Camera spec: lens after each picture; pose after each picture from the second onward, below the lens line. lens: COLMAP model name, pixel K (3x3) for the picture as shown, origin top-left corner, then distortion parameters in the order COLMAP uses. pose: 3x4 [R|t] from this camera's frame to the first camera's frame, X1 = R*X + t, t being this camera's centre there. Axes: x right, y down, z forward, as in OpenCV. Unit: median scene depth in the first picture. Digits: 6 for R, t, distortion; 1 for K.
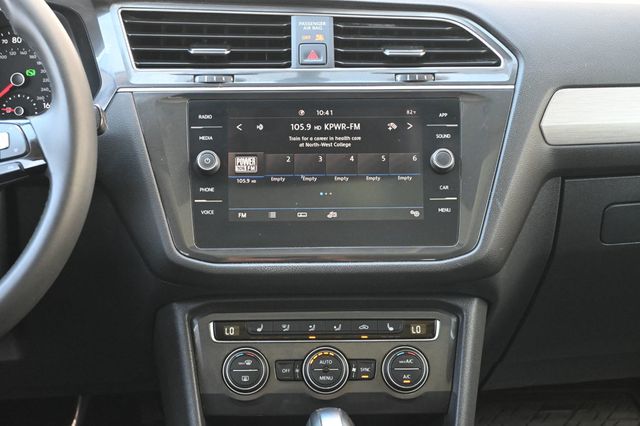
lens RADIAL K [[1168.2, 0, 320.4], [0, 1168.2, 214.5], [0, 0, 1]] dist [0.067550, 0.000000]
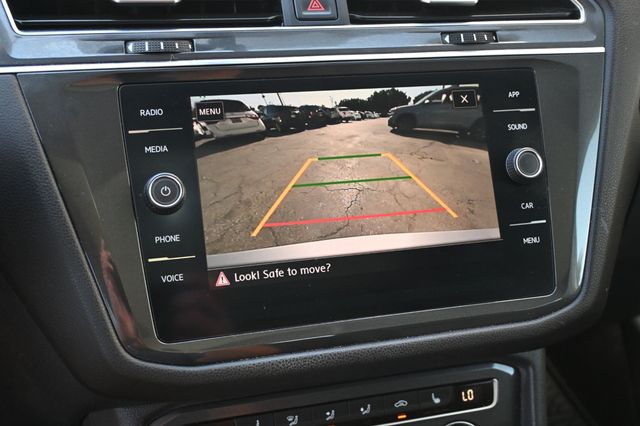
lens RADIAL K [[727.7, 0, 319.7], [0, 727.7, 213.1], [0, 0, 1]] dist [0.004456, 0.000000]
pose [[0.970237, -0.073119, 0.230857, -0.103902], [0.042766, 0.990078, 0.133852, -0.078166], [-0.238353, -0.119995, 0.963737, 0.615106]]
